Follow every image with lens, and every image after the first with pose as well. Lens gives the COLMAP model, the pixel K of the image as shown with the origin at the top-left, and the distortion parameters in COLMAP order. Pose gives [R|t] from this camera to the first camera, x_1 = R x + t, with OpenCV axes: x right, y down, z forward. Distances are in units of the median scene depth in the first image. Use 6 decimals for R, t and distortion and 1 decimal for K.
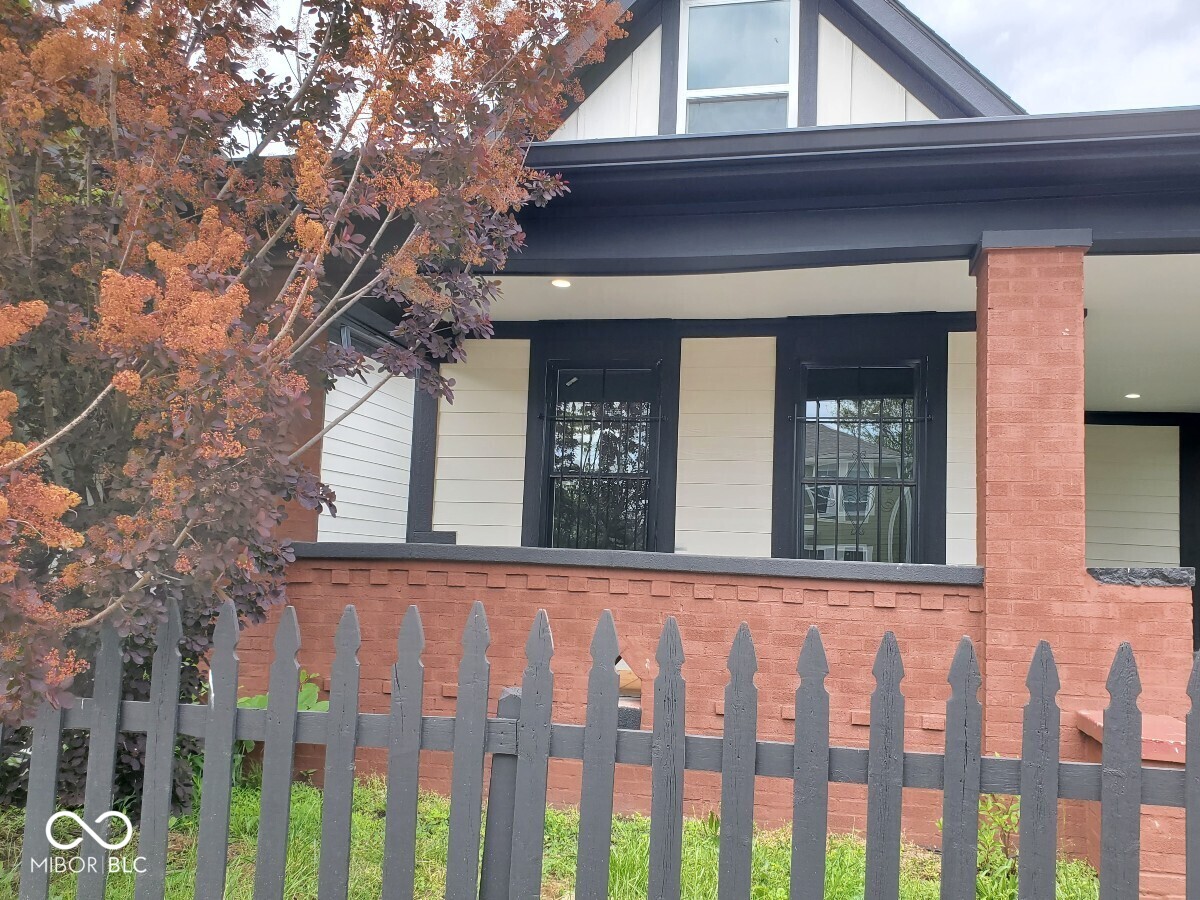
lens RADIAL K [[1049.3, 0, 615.5], [0, 1049.3, 472.9], [0, 0, 1]] dist [0.064456, -0.017013]
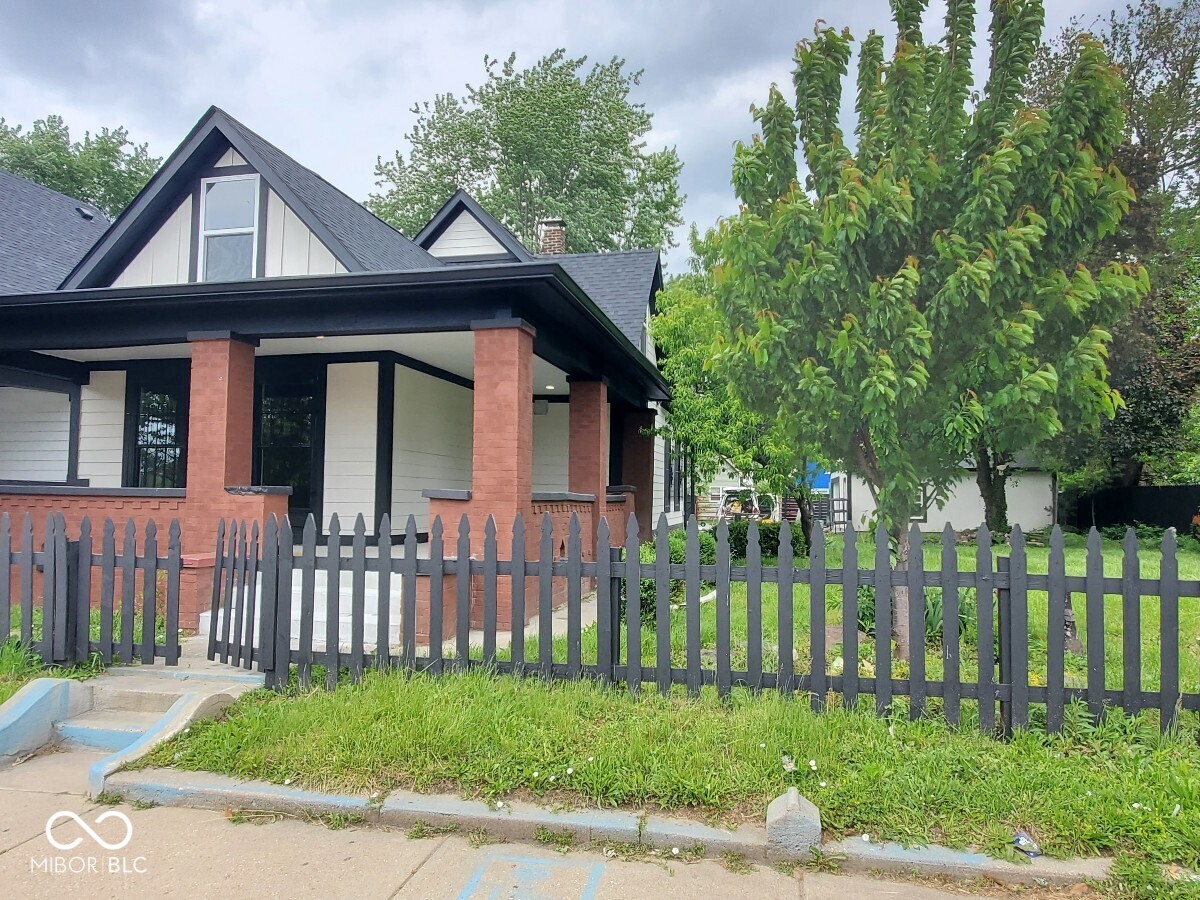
lens RADIAL K [[844.6, 0, 591.9], [0, 844.6, 453.1], [0, 0, 1]] dist [0.007069, 0.002625]
pose [[0.999382, -0.025004, -0.024724, 0.886431], [0.025666, 0.999311, 0.026824, -0.006194], [0.024036, -0.027442, 0.999334, -0.511200]]
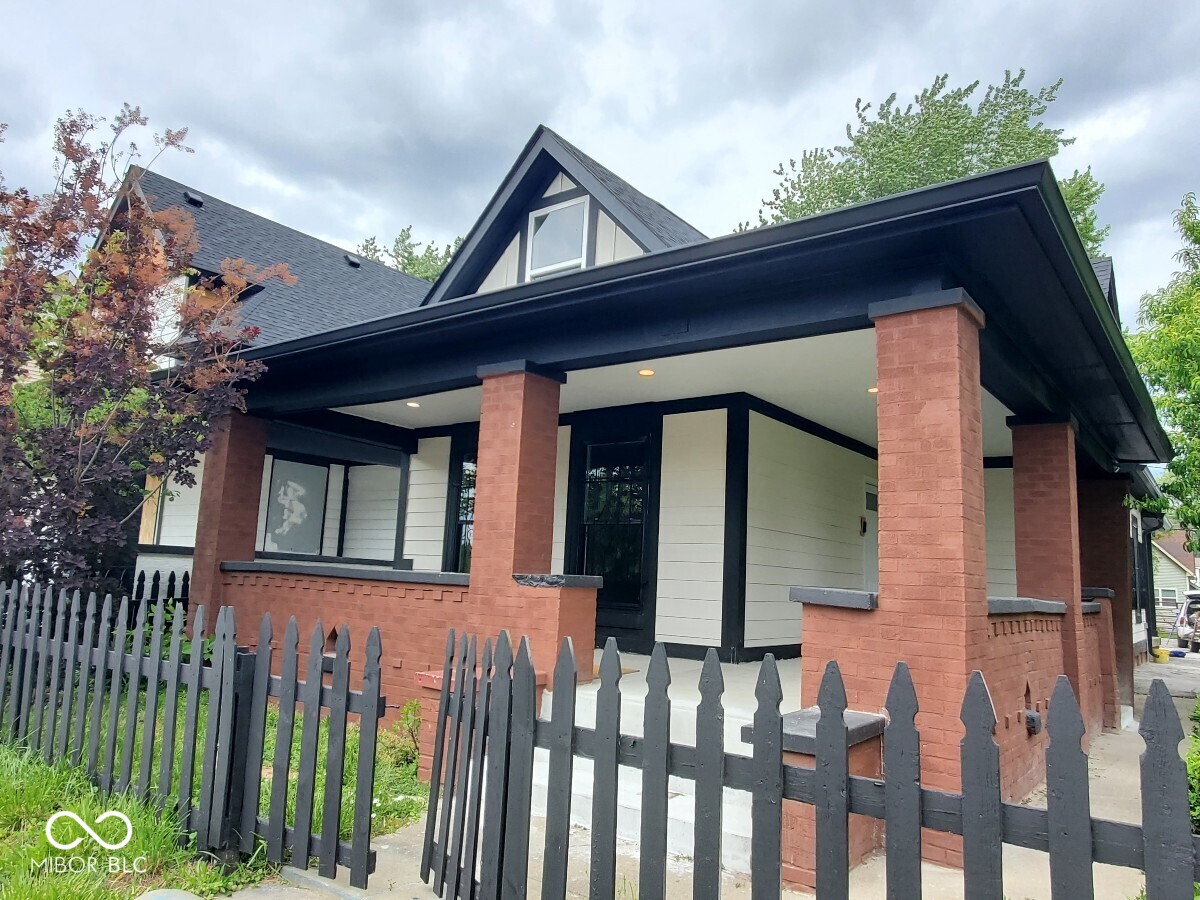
lens RADIAL K [[844.6, 0, 590.4], [0, 844.6, 451.9], [0, 0, 1]] dist [0.007069, 0.002625]
pose [[0.898314, -0.057934, -0.435517, 0.785069], [0.021094, 0.995812, -0.088956, 0.015698], [0.438846, 0.070724, 0.895775, -0.057308]]
